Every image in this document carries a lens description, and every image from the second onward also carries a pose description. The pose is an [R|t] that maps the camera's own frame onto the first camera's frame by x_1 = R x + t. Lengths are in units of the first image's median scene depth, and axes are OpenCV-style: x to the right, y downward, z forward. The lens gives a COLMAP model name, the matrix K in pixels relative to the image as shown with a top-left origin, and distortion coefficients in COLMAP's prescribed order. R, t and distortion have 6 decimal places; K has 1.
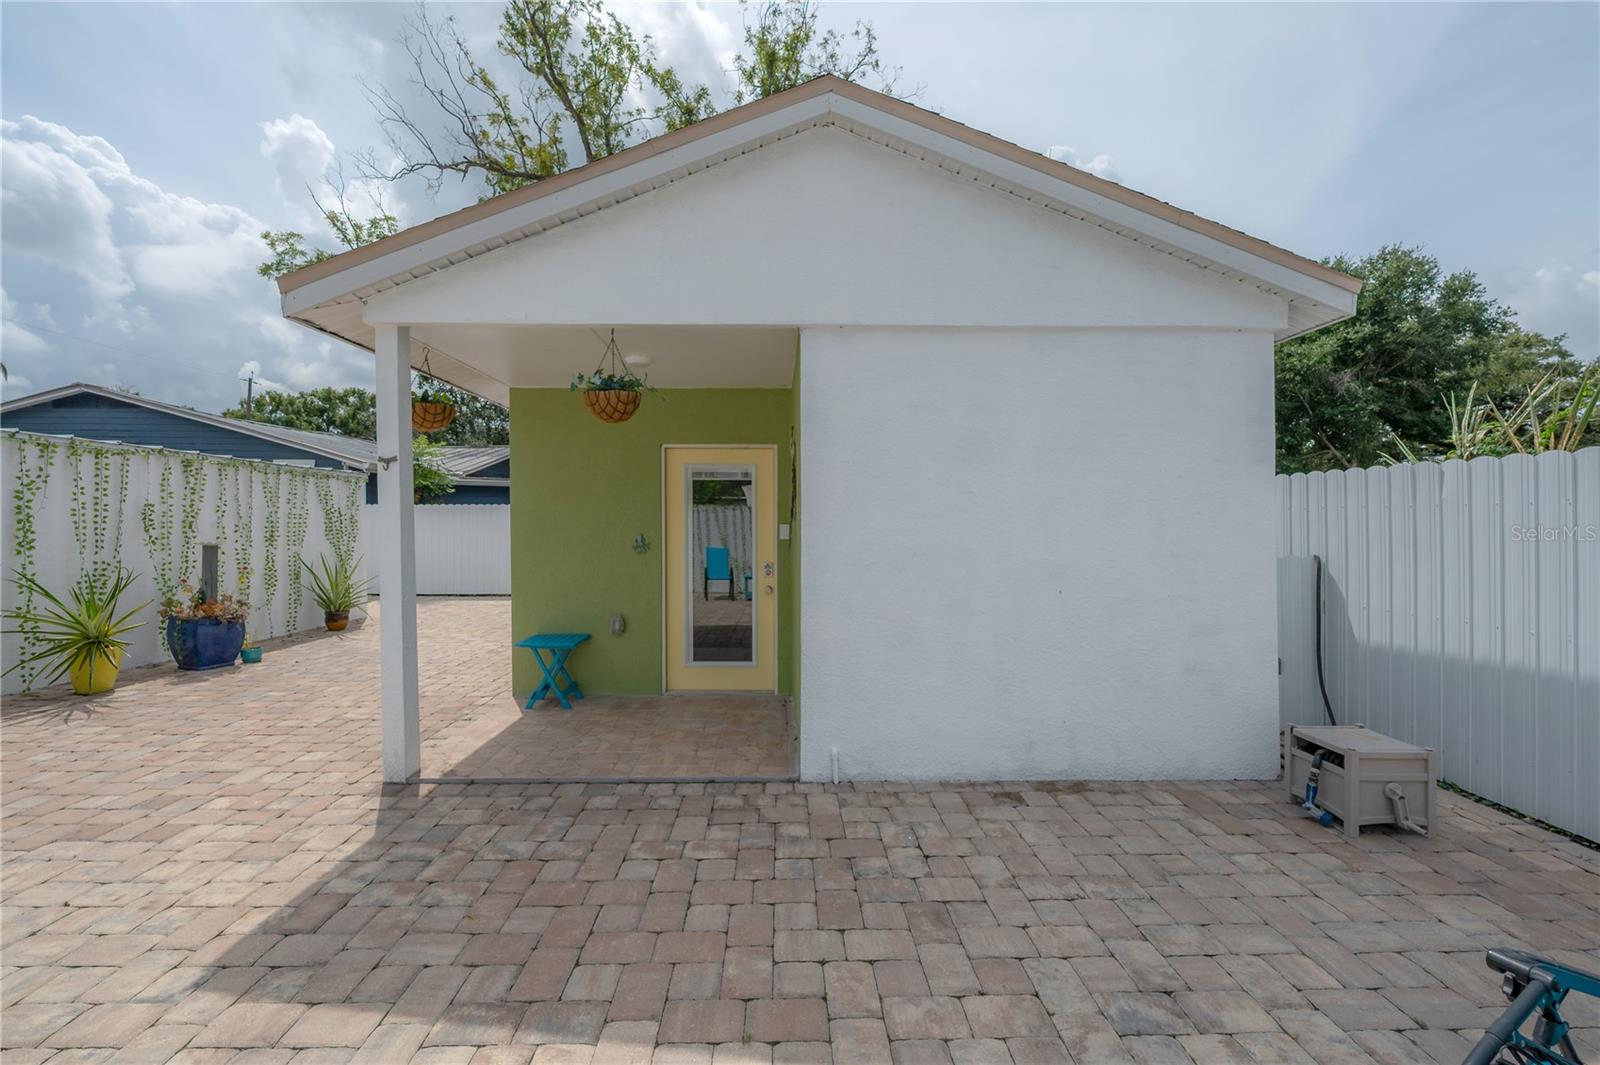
lens RADIAL K [[626.4, 0, 790.7], [0, 626.4, 517.6], [0, 0, 1]] dist [-0.005809, -0.000613]
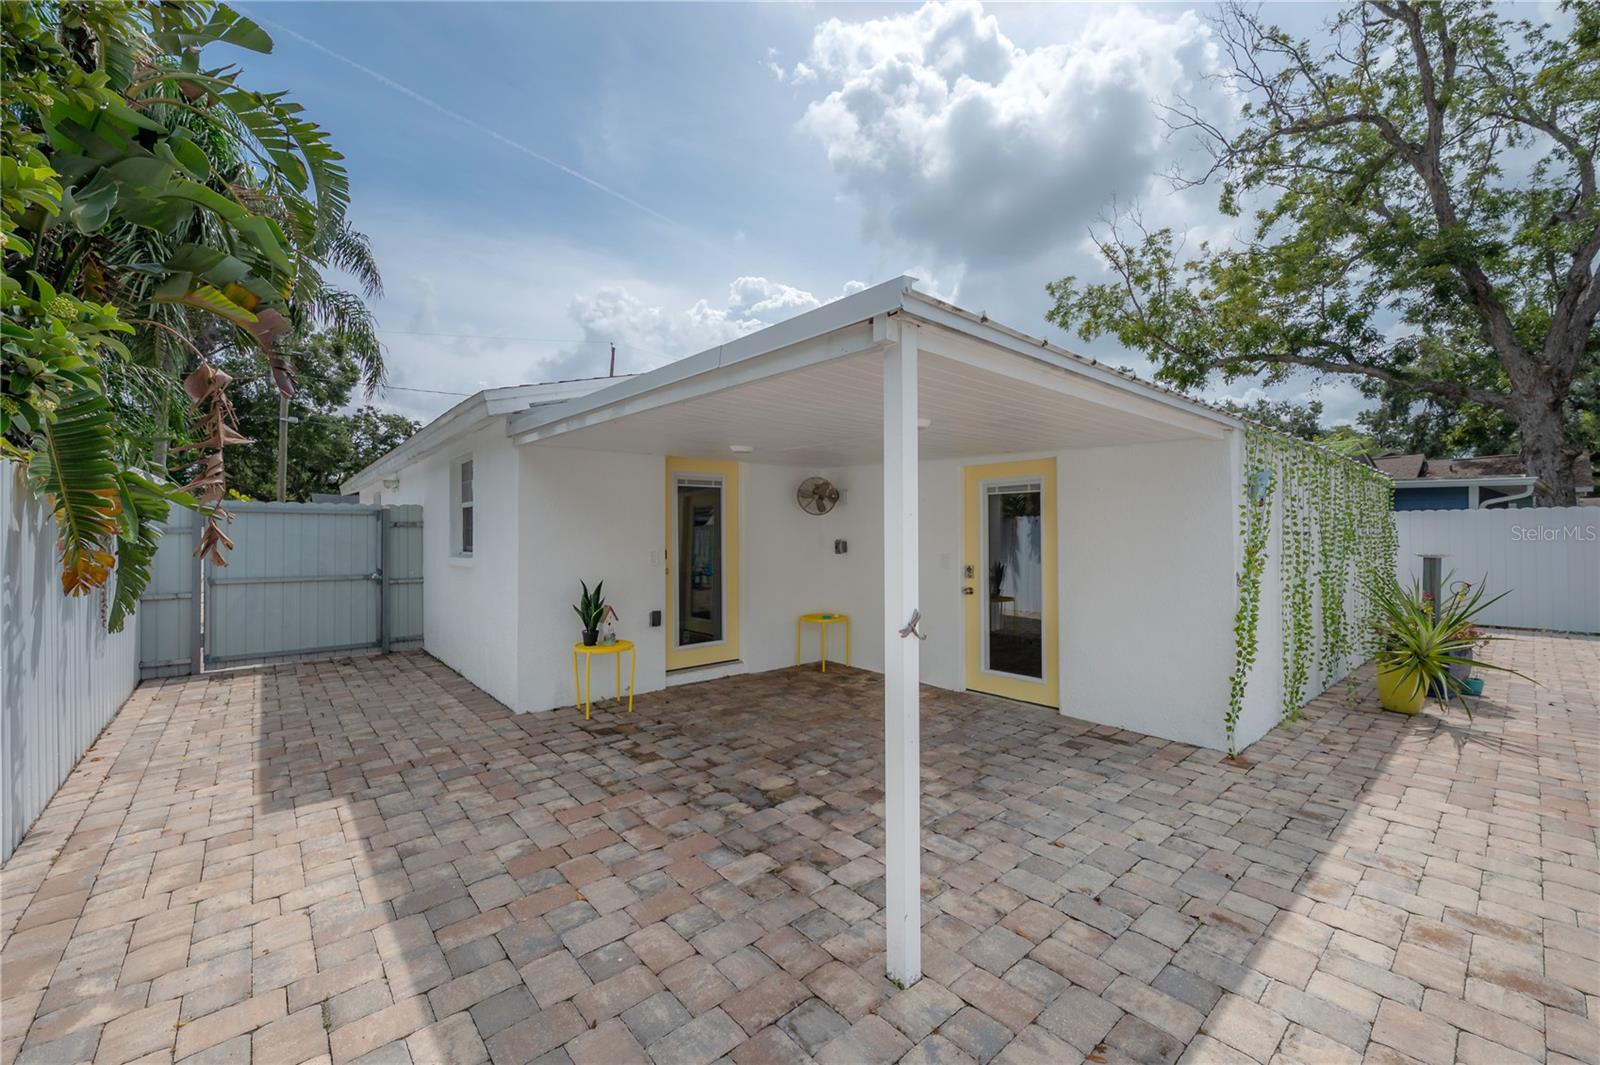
lens RADIAL K [[639.1, 0, 852.9], [0, 639.1, 524.3], [0, 0, 1]] dist [-0.001066, -0.000135]
pose [[0.676124, -0.016043, -0.736613, -1.013433], [0.010124, 0.999871, -0.012484, -0.003156], [0.736718, 0.000983, 0.676199, -0.287669]]
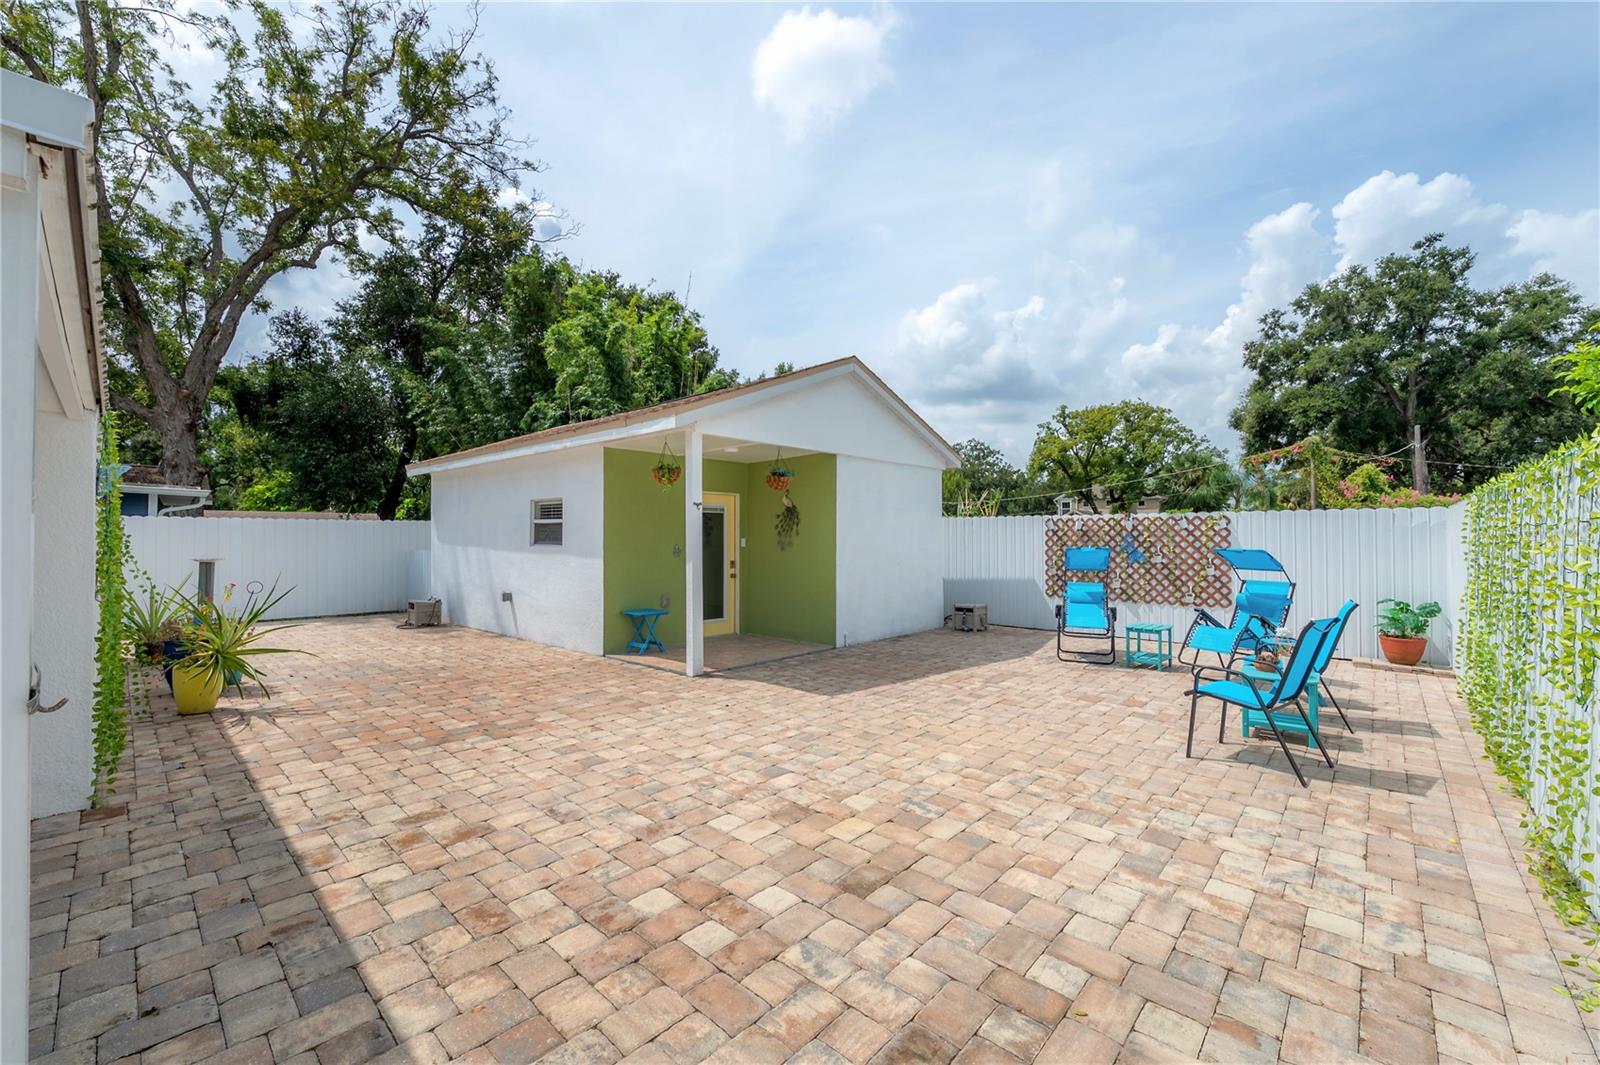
lens RADIAL K [[640.3, 0, 751.8], [0, 640.3, 532.7], [0, 0, 1]] dist [-0.005636, 0.000280]
pose [[0.717082, 0.003531, 0.696979, -1.255073], [-0.001981, 0.999993, -0.003028, -0.000686], [-0.696986, 0.000790, 0.717085, -0.331163]]
